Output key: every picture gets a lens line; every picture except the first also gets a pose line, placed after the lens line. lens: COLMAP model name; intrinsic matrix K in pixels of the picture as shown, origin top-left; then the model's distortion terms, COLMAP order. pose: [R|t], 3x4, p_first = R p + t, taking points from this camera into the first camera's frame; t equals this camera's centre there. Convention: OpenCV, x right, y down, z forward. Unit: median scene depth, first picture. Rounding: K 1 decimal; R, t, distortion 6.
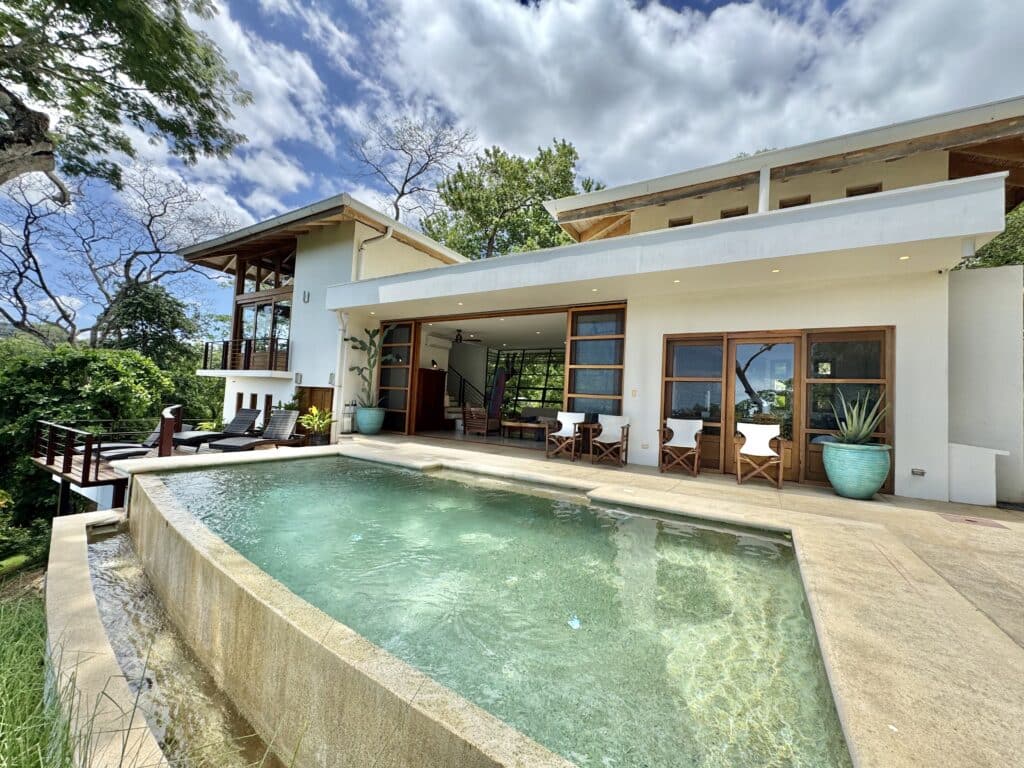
lens RADIAL K [[409.0, 0, 509.4], [0, 409.0, 383.7], [0, 0, 1]] dist [-0.000833, 0.000882]
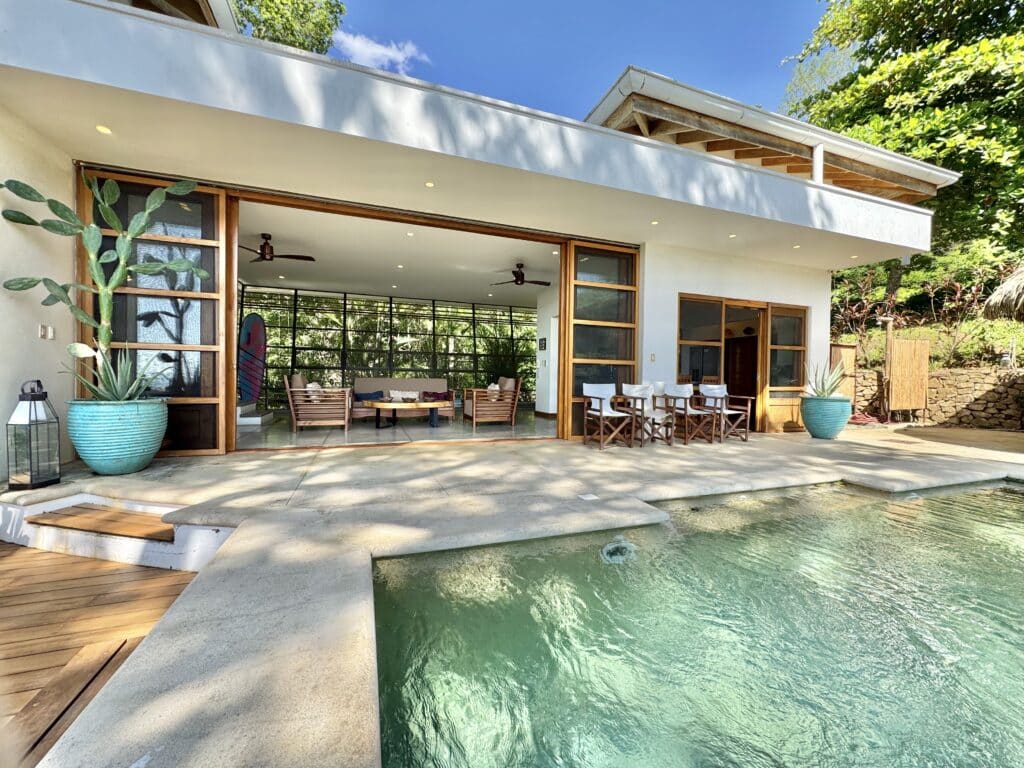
lens RADIAL K [[409.0, 0, 507.2], [0, 409.0, 381.5], [0, 0, 1]] dist [-0.000833, 0.000882]
pose [[0.629778, -0.052843, 0.774976, -0.532453], [-0.019576, 0.996287, 0.083842, 0.006677], [-0.776528, -0.067973, 0.626405, 0.665131]]
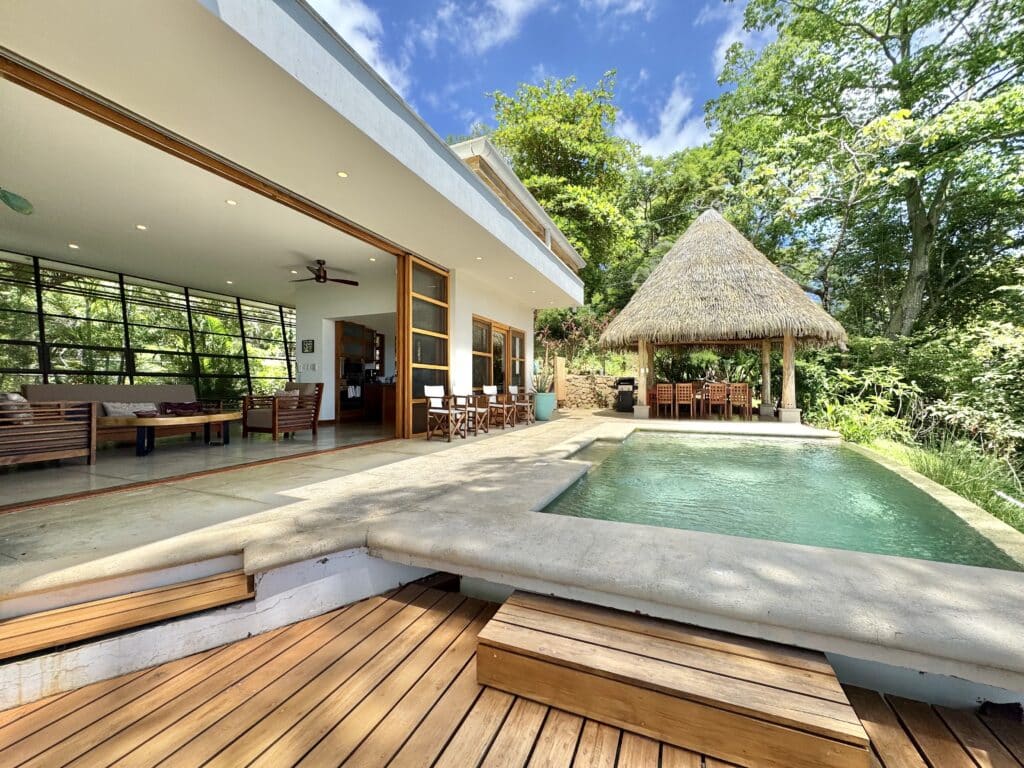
lens RADIAL K [[409.0, 0, 509.6], [0, 409.0, 385.6], [0, 0, 1]] dist [-0.000833, 0.000882]
pose [[-0.141595, -0.054758, 0.988409, -0.723032], [-0.056558, 0.997285, 0.047147, 0.020489], [-0.988308, -0.049227, -0.144307, 0.977769]]
